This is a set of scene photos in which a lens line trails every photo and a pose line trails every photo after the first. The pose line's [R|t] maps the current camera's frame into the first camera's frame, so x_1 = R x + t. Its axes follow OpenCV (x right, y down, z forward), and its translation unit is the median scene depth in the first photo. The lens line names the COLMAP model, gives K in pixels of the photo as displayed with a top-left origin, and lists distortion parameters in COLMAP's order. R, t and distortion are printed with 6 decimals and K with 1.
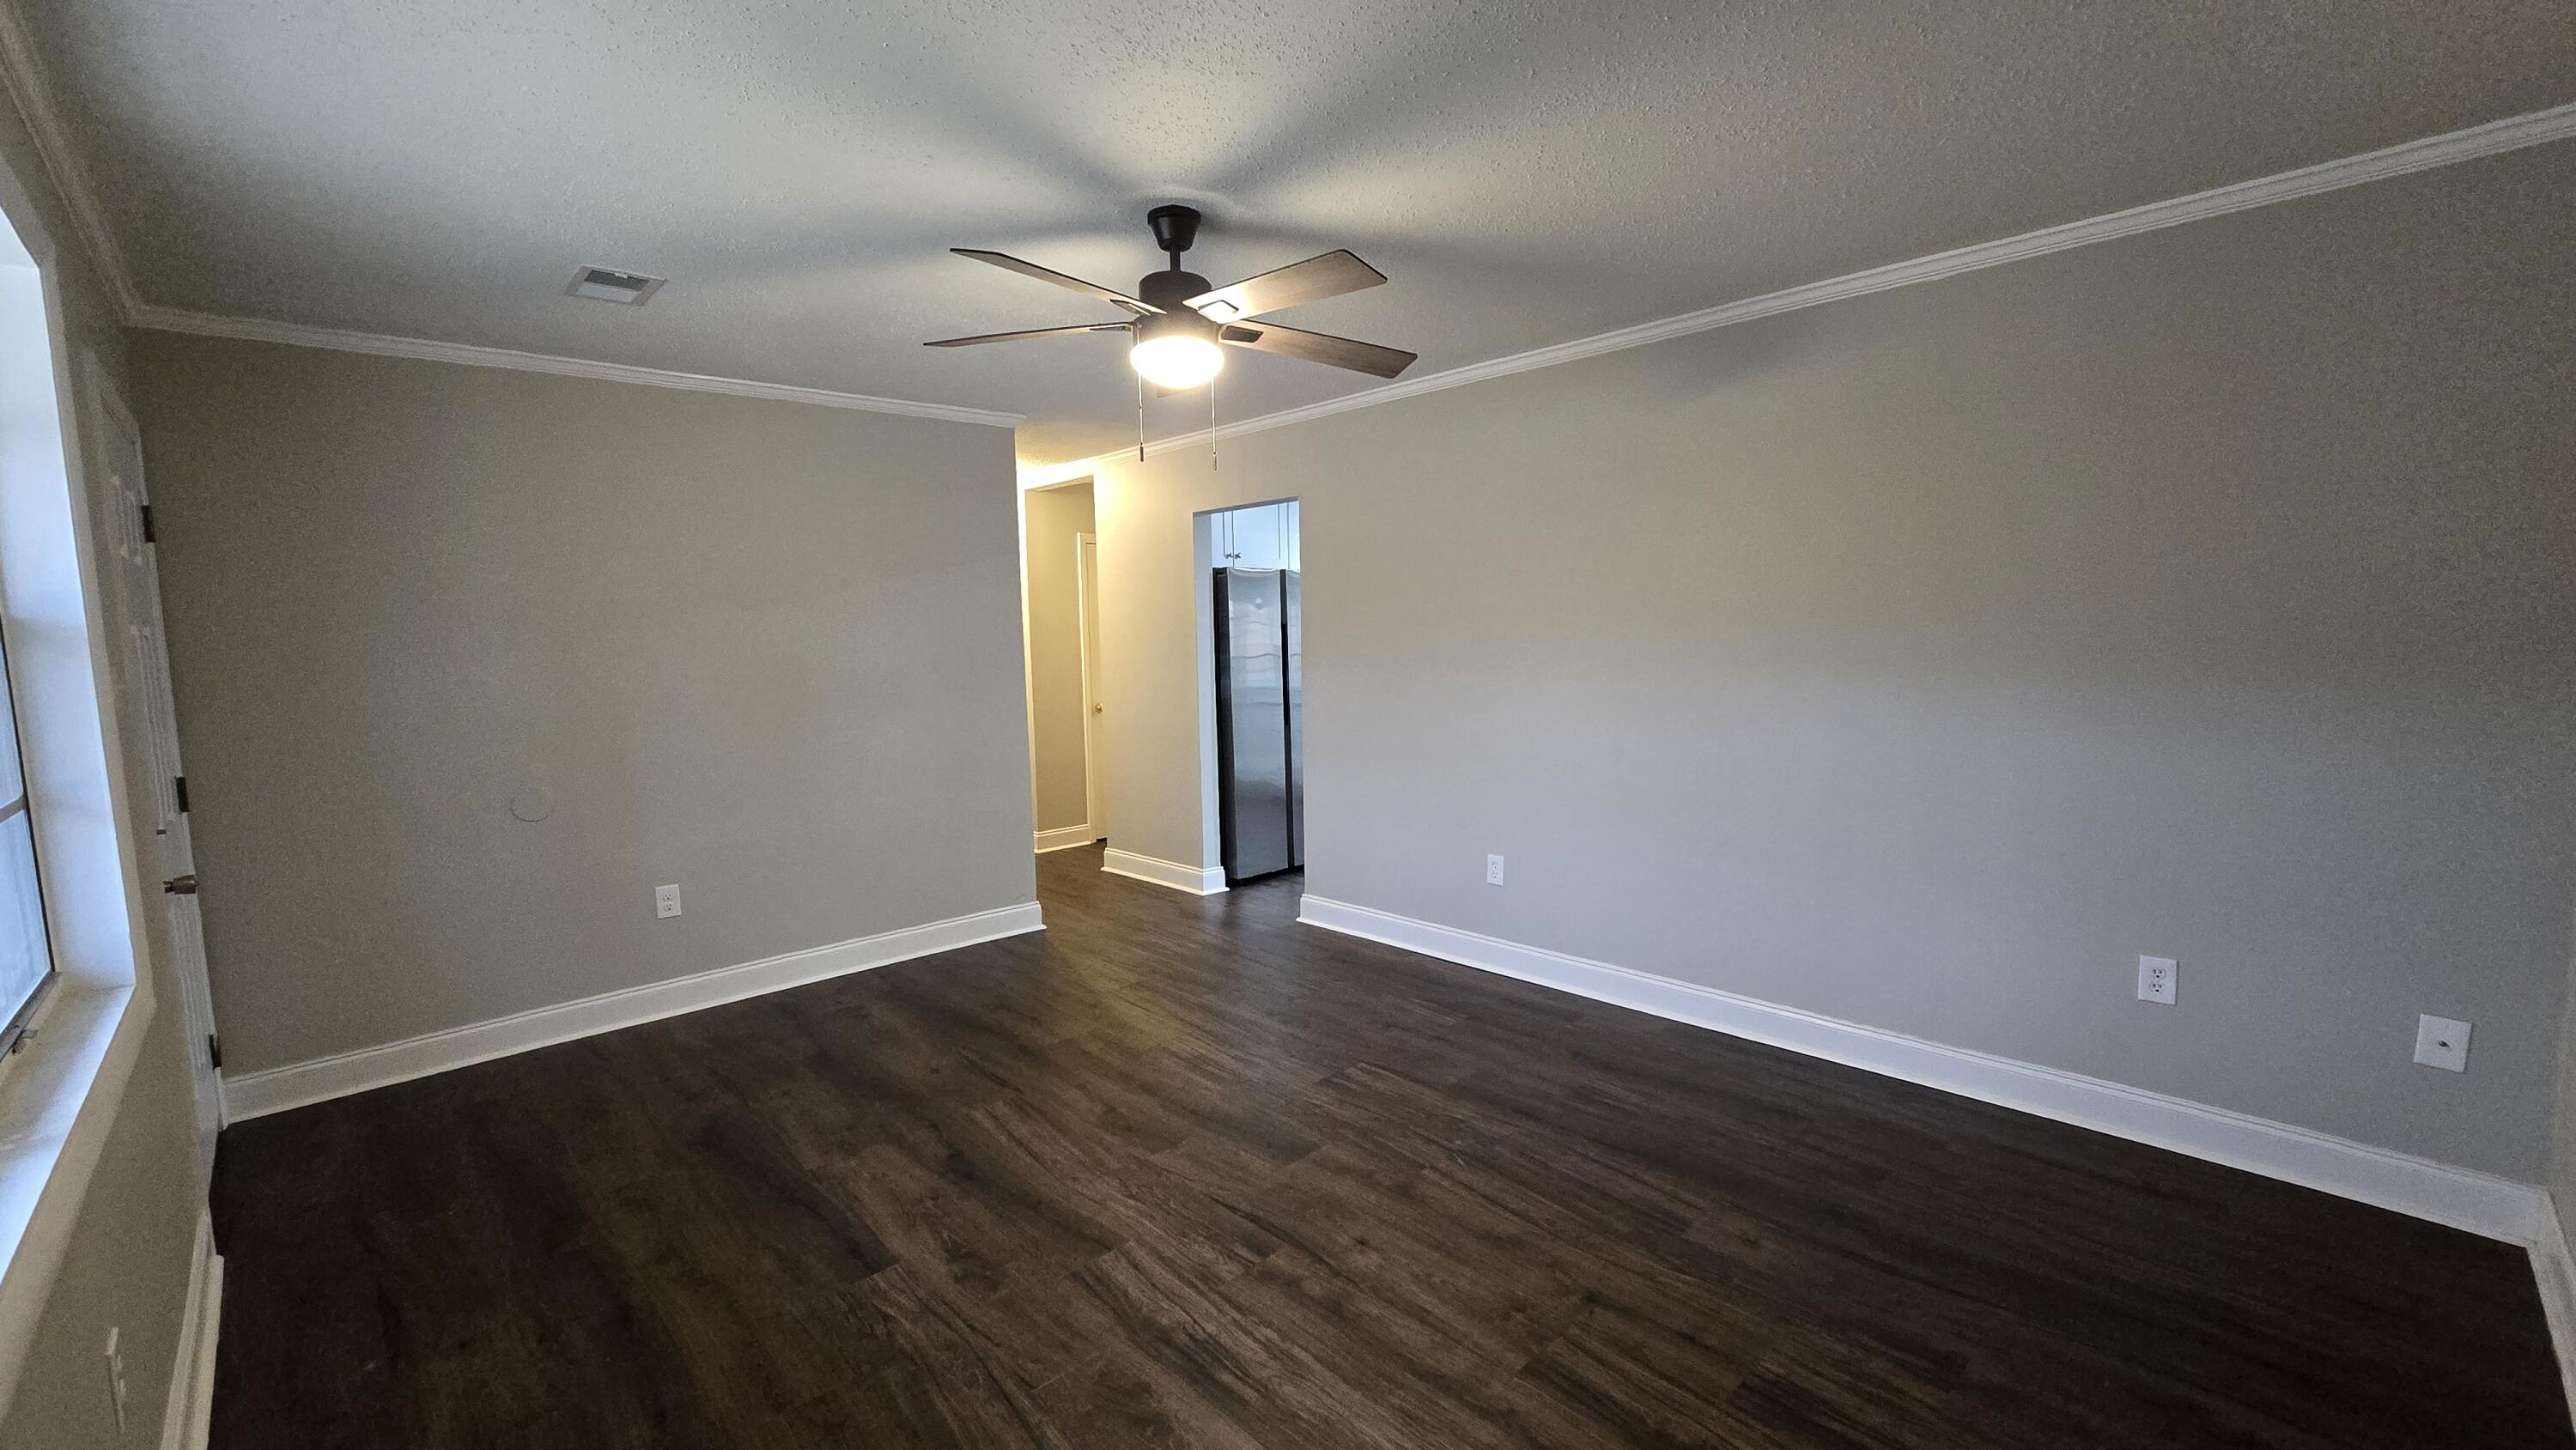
lens RADIAL K [[1042.7, 0, 1302.0], [0, 1042.7, 733.6], [0, 0, 1]] dist [0.000727, -0.000080]
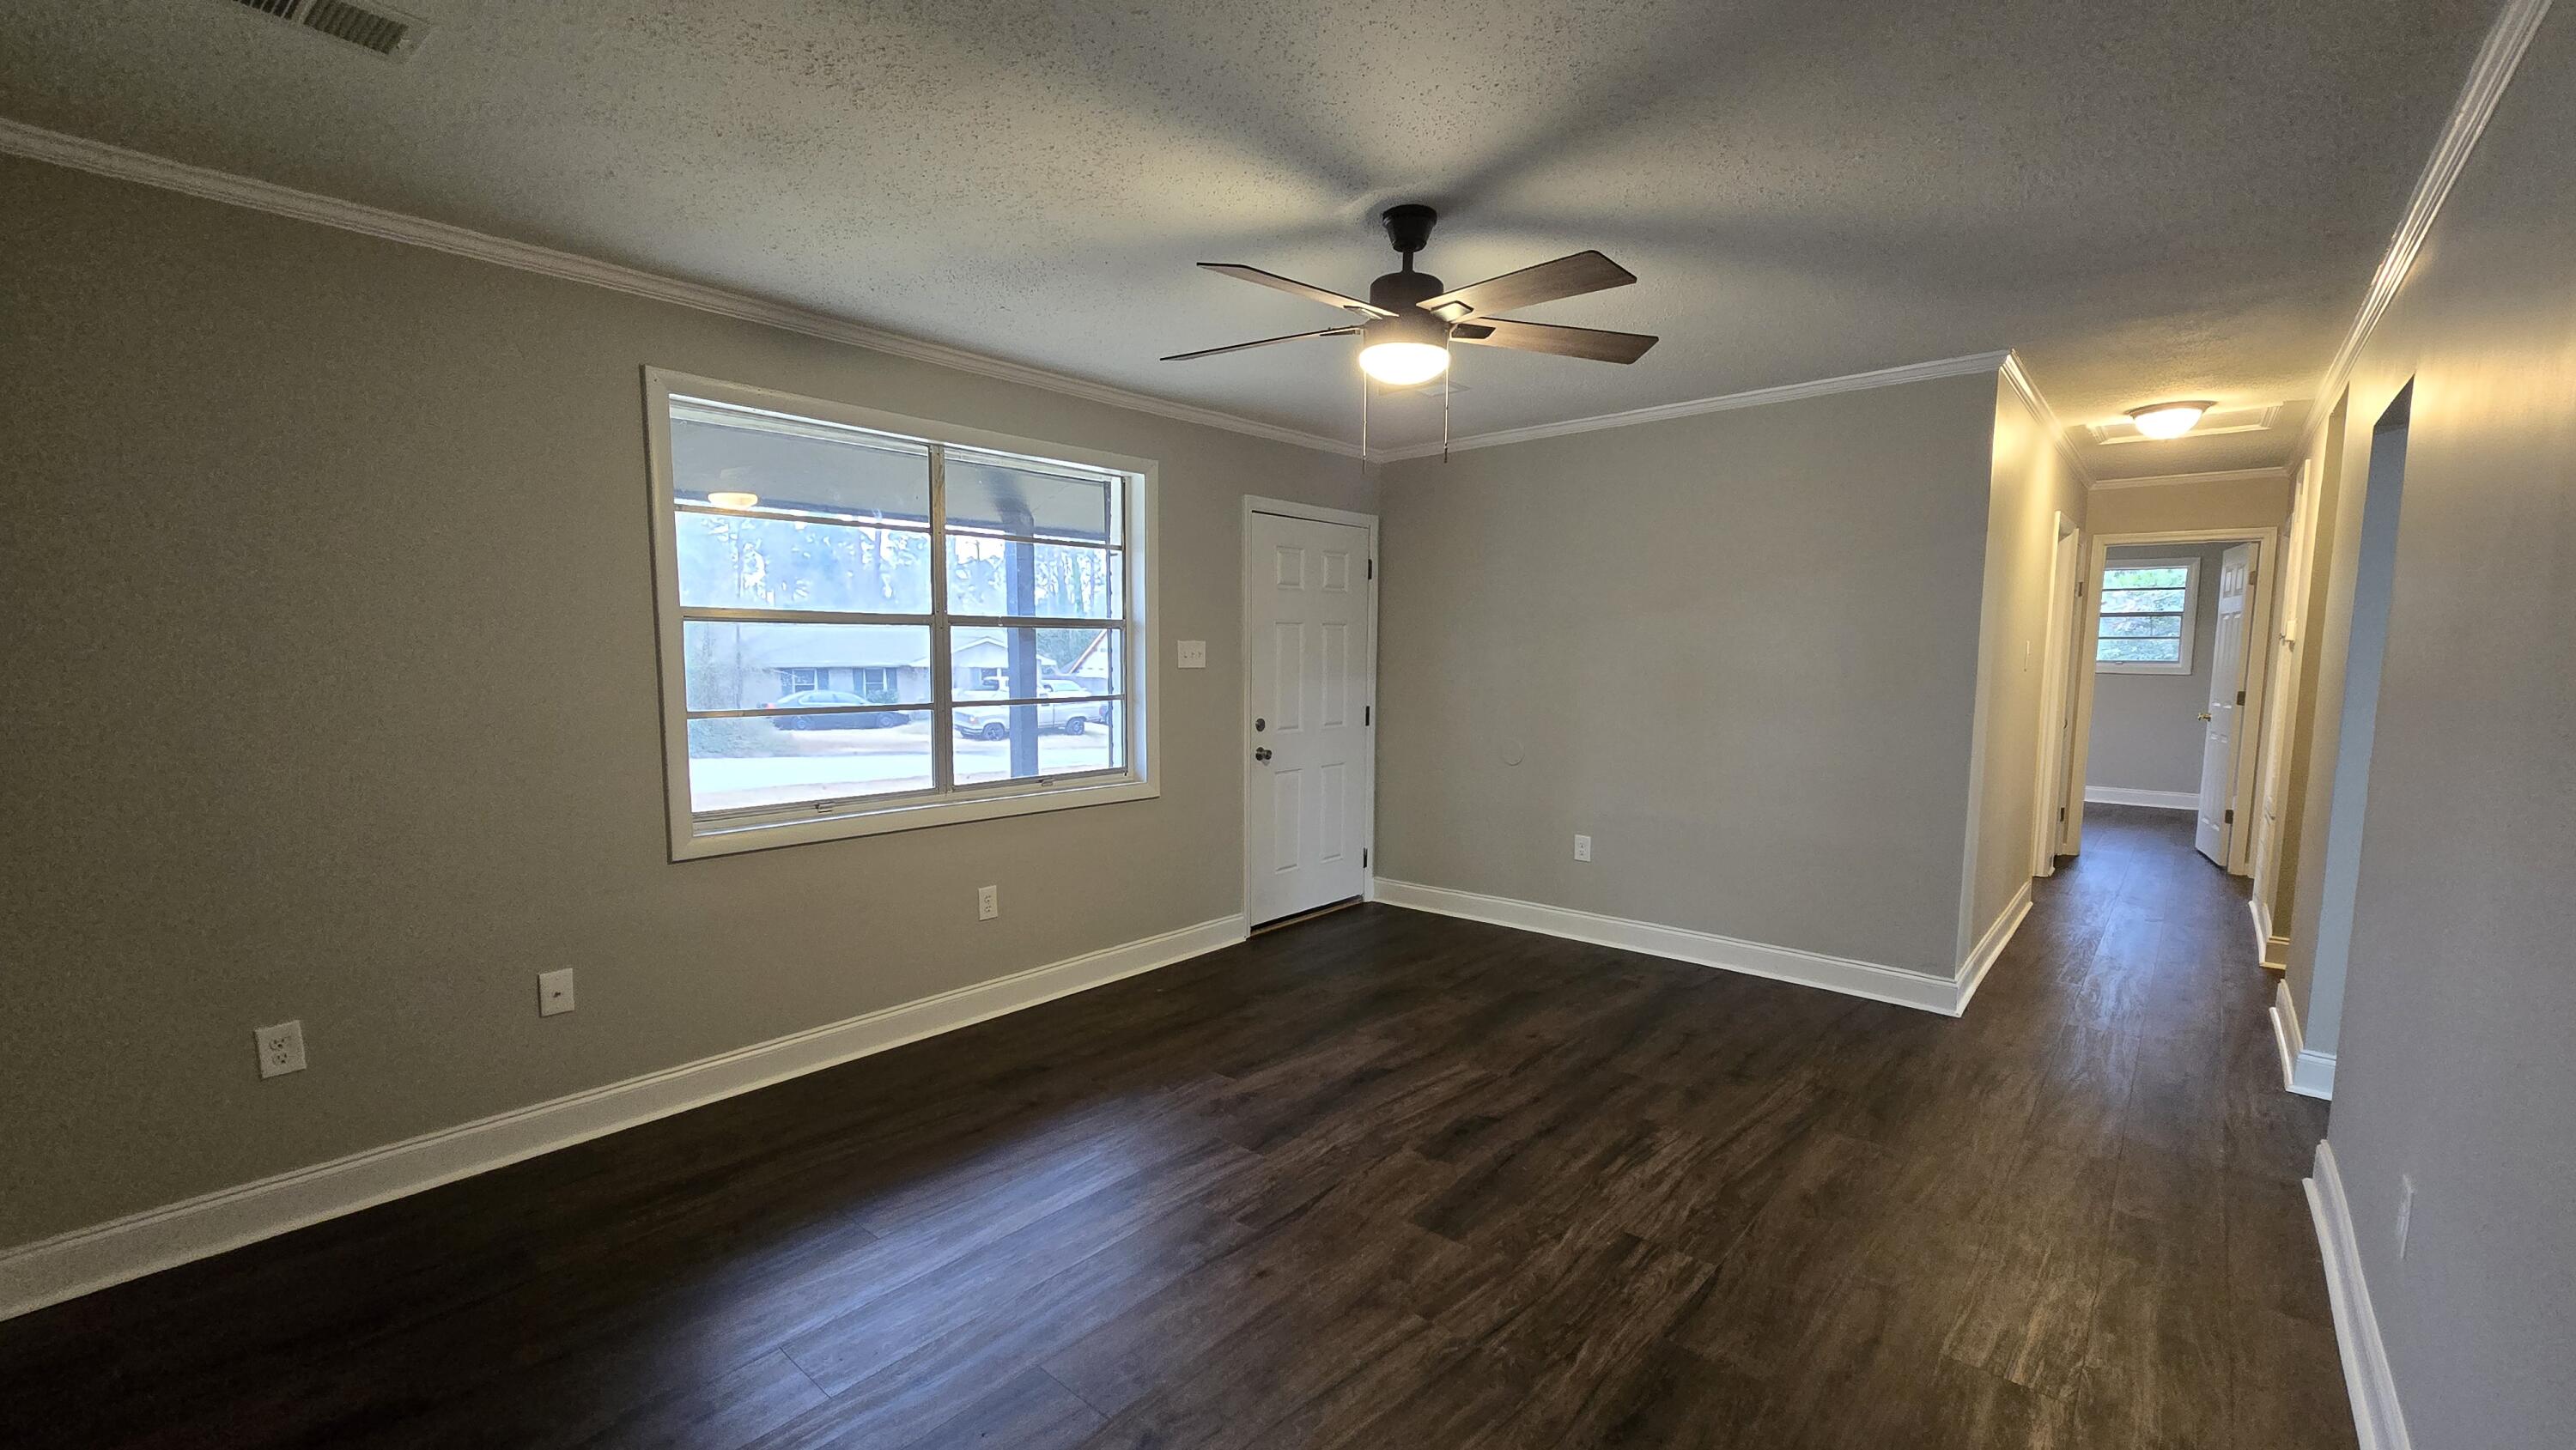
lens RADIAL K [[1049.7, 0, 1300.7], [0, 1049.7, 747.0], [0, 0, 1]] dist [-0.003082, -0.000895]
pose [[0.092816, 0.121340, -0.988262, 0.902356], [-0.102243, 0.988461, 0.111762, -0.096230], [0.990420, 0.090670, 0.104151, 0.841445]]
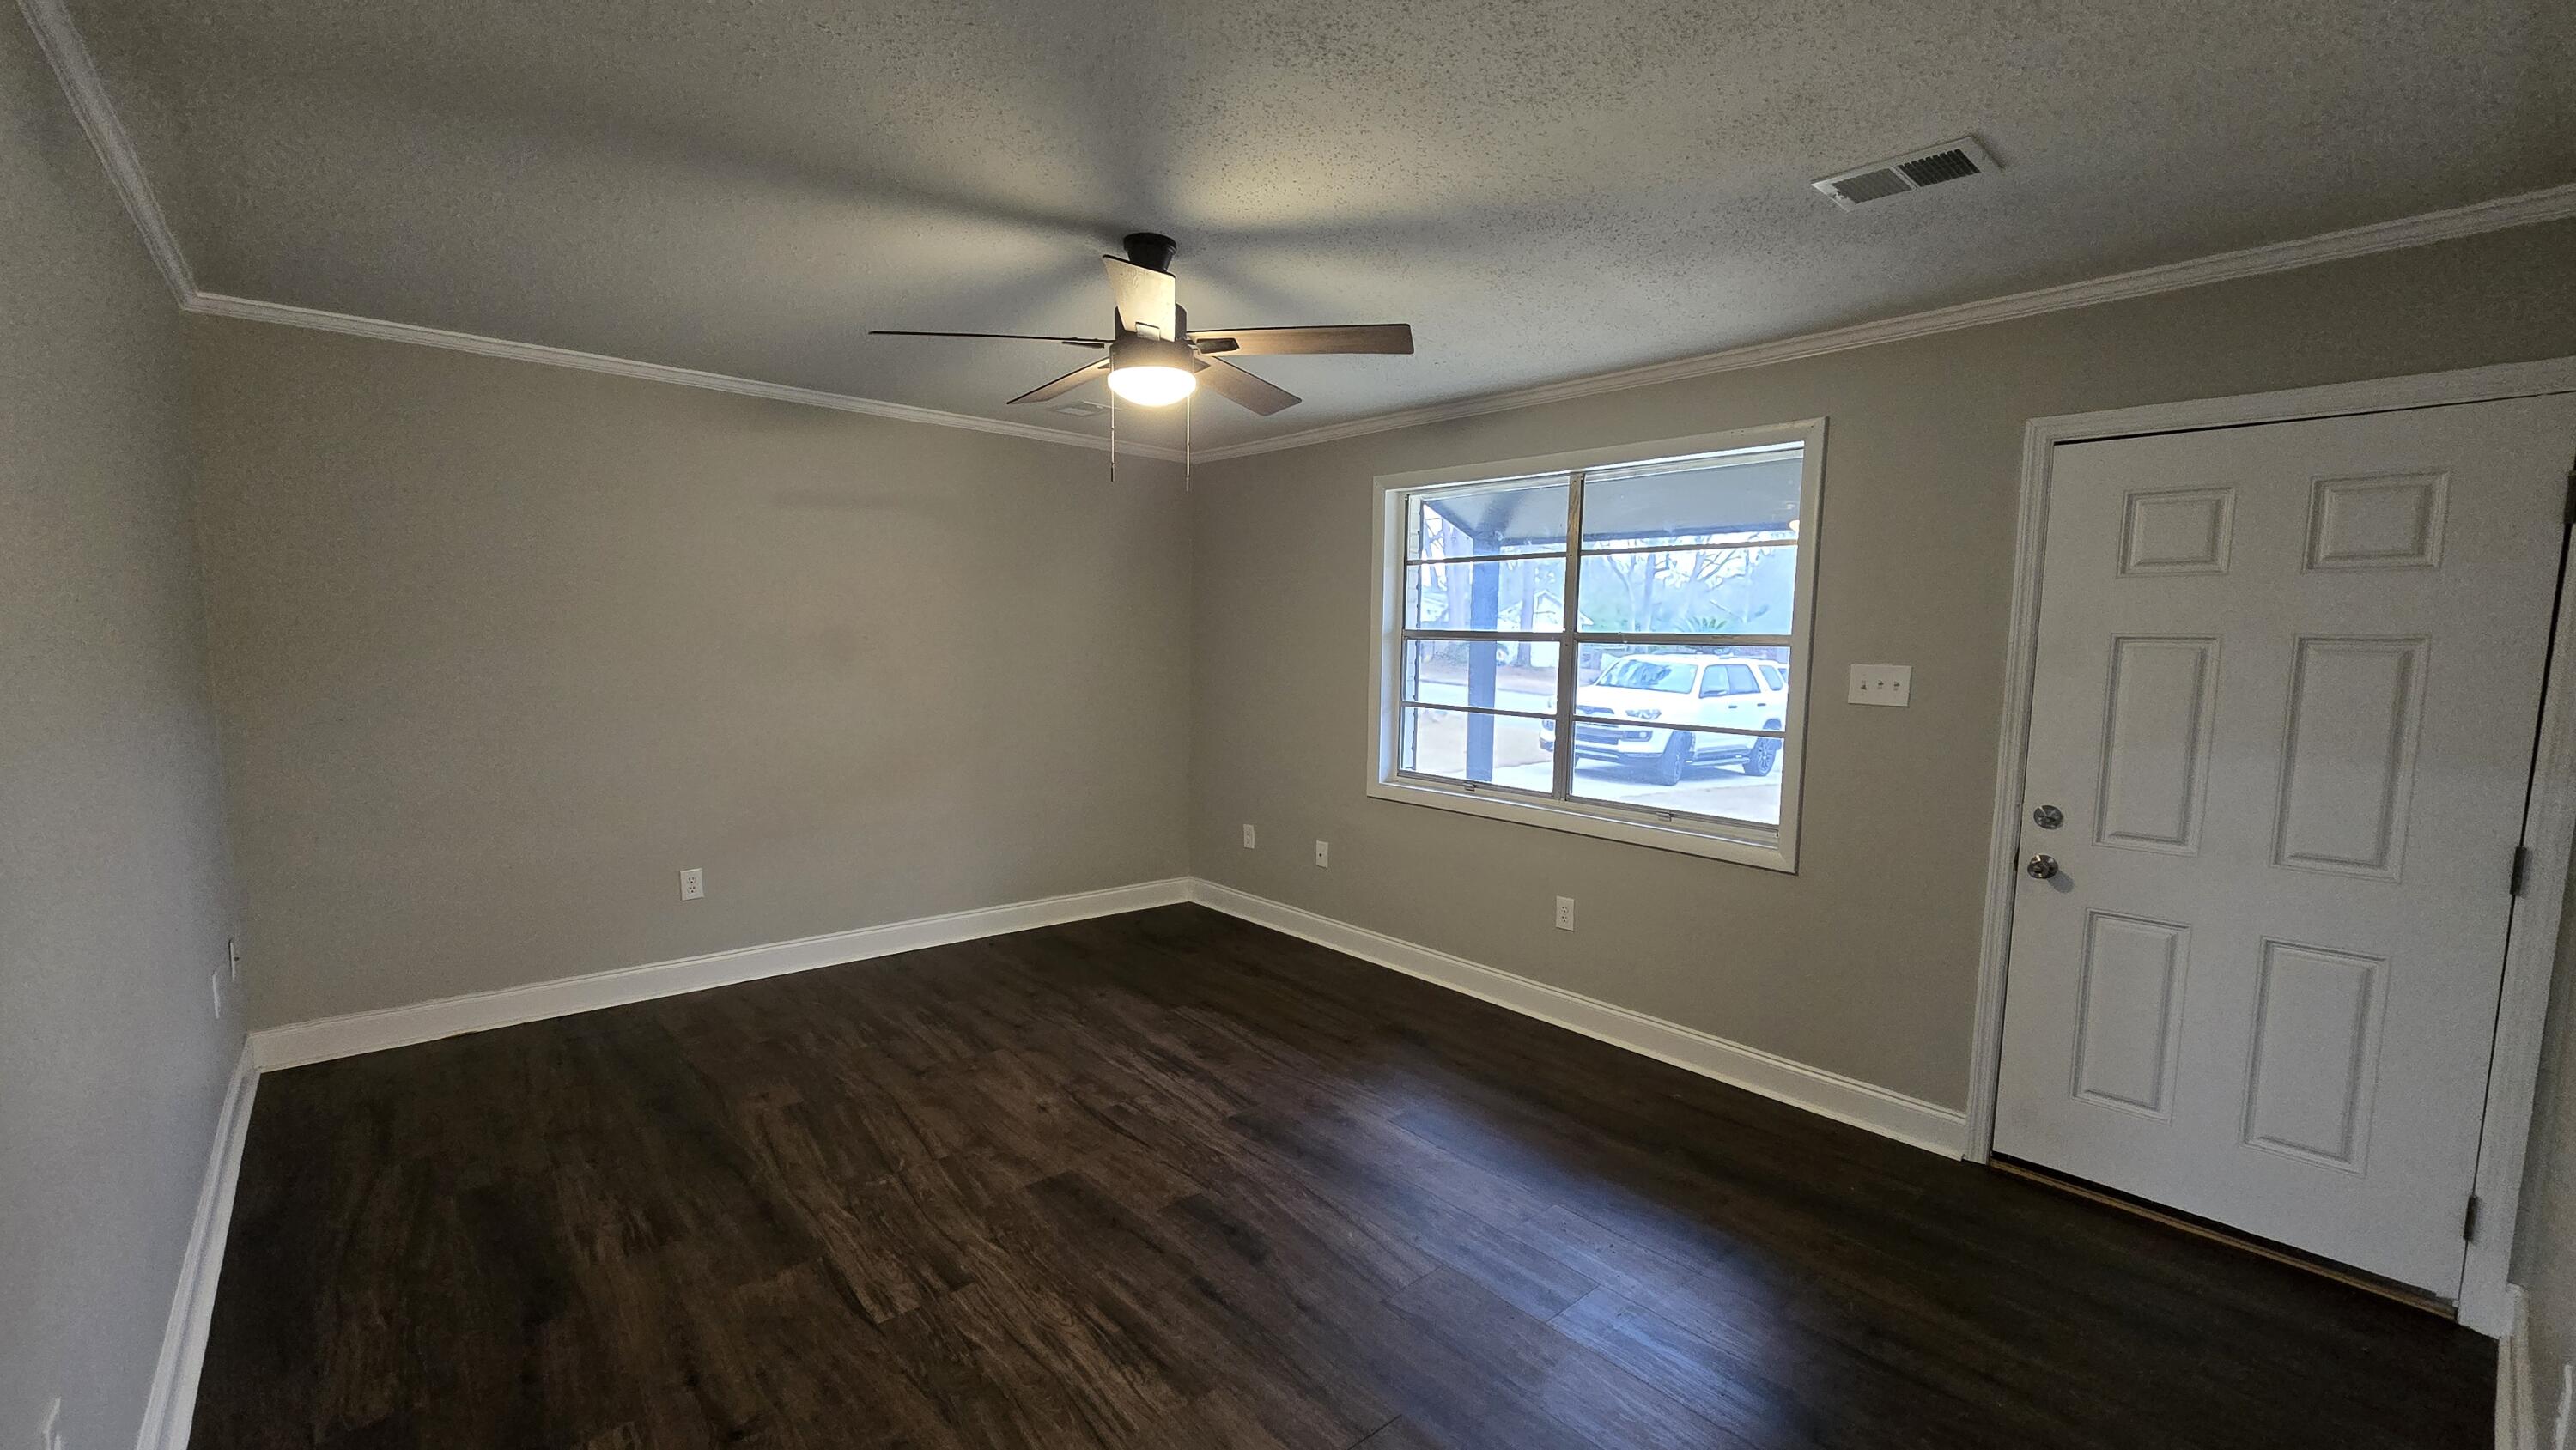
lens RADIAL K [[1049.7, 0, 1300.7], [0, 1049.7, 747.0], [0, 0, 1]] dist [-0.003082, -0.000895]
pose [[-0.999184, 0.001392, 0.040376, -0.308030], [0.009317, 0.980408, 0.196759, -0.209674], [-0.039311, 0.196975, -0.979620, 2.081944]]
